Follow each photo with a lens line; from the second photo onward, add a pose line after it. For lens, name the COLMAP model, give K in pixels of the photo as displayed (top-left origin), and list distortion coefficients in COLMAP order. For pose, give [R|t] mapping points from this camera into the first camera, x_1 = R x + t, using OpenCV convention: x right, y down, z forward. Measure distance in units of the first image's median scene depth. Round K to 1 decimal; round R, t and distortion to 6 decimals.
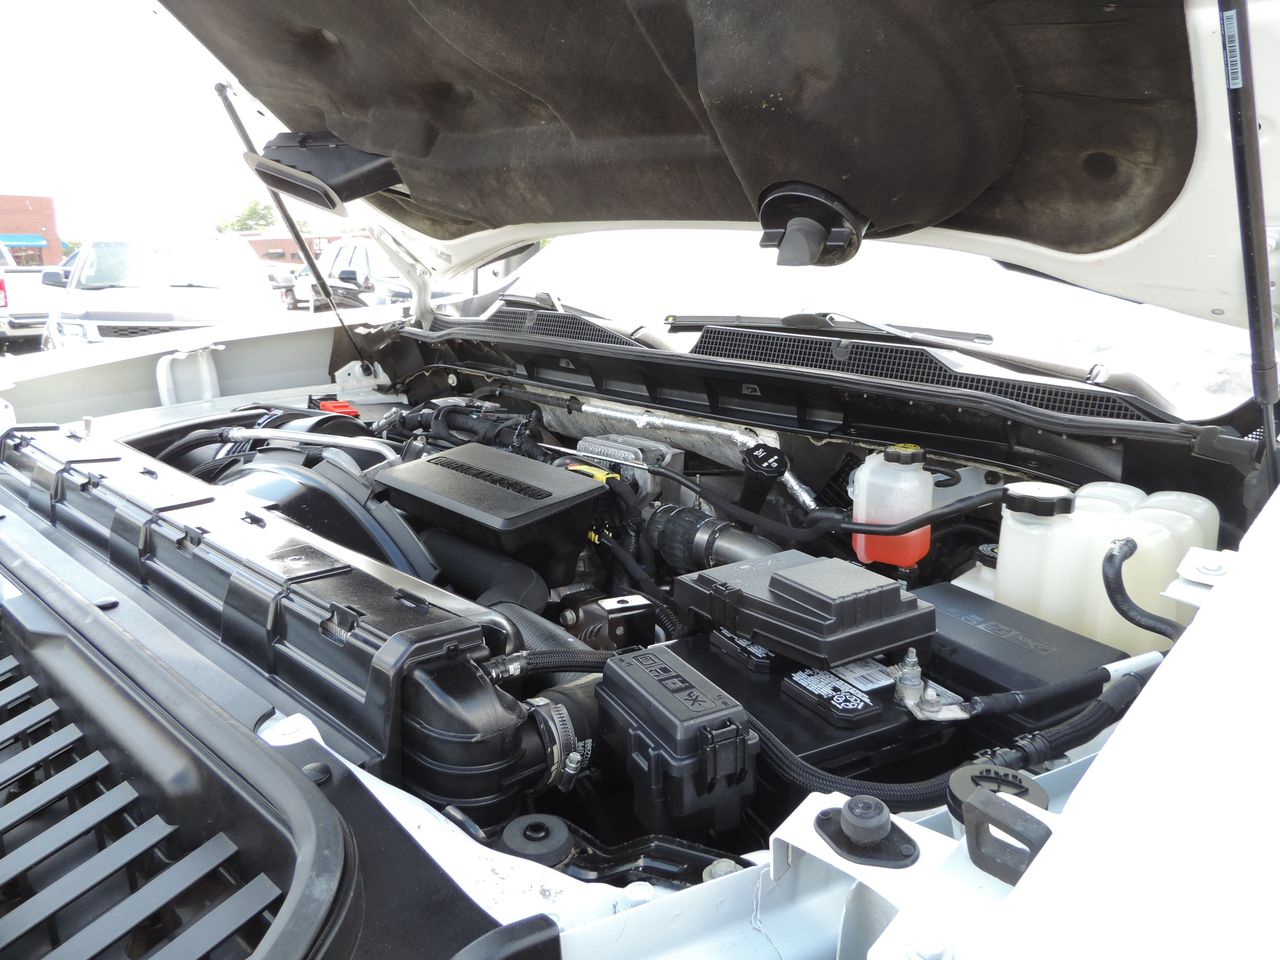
lens RADIAL K [[907.4, 0, 640.0], [0, 907.4, 480.0], [0, 0, 1]] dist [-0.043247, -0.000908]
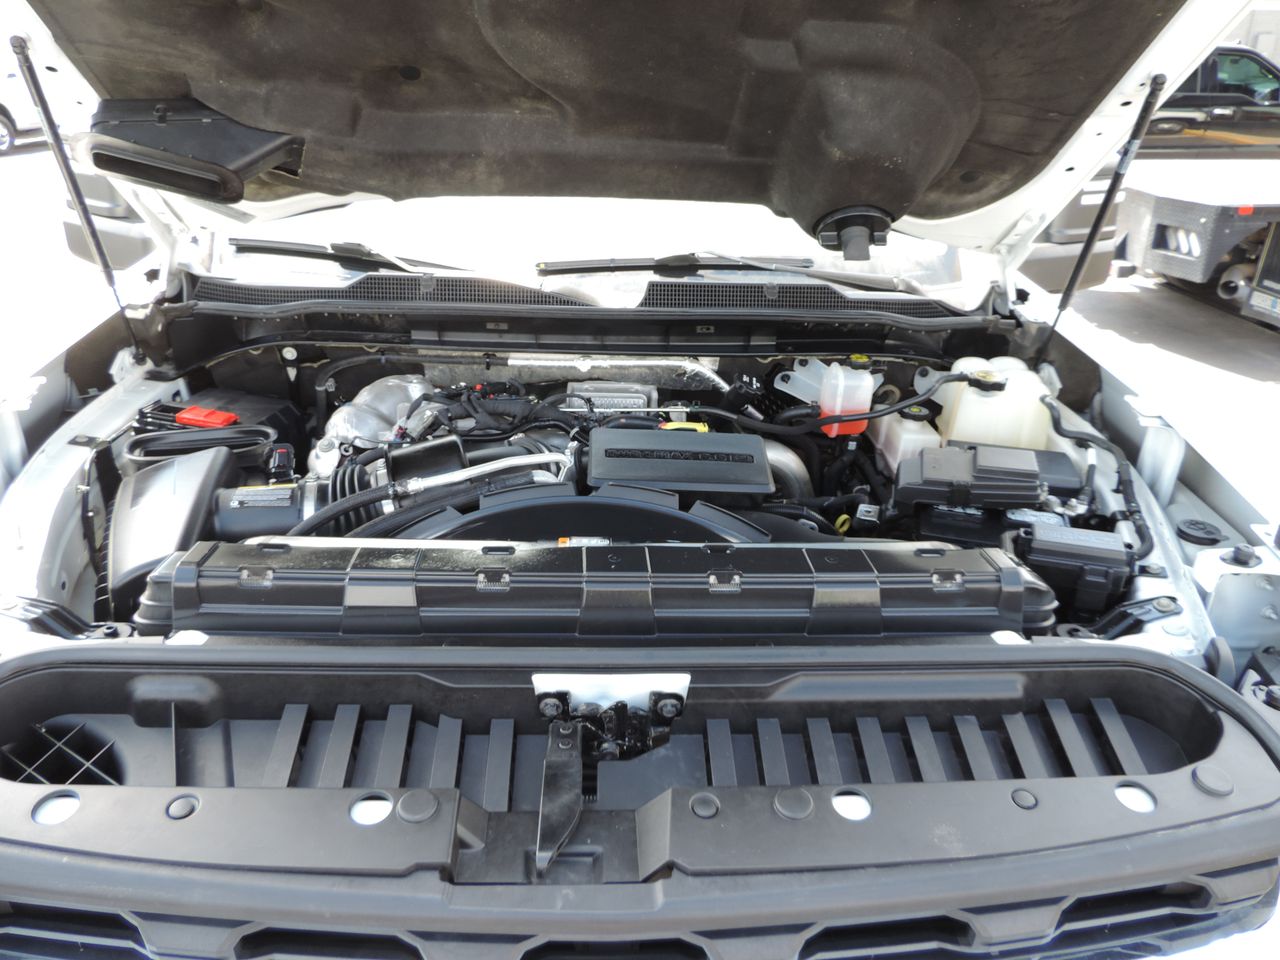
lens RADIAL K [[901.0, 0, 640.0], [0, 901.0, 480.0], [0, 0, 1]] dist [-0.018746, -0.000985]
pose [[0.717816, -0.301444, 0.627592, -0.723502], [0.160706, 0.948806, 0.271919, -0.230471], [-0.677432, -0.094330, 0.729512, 0.091736]]
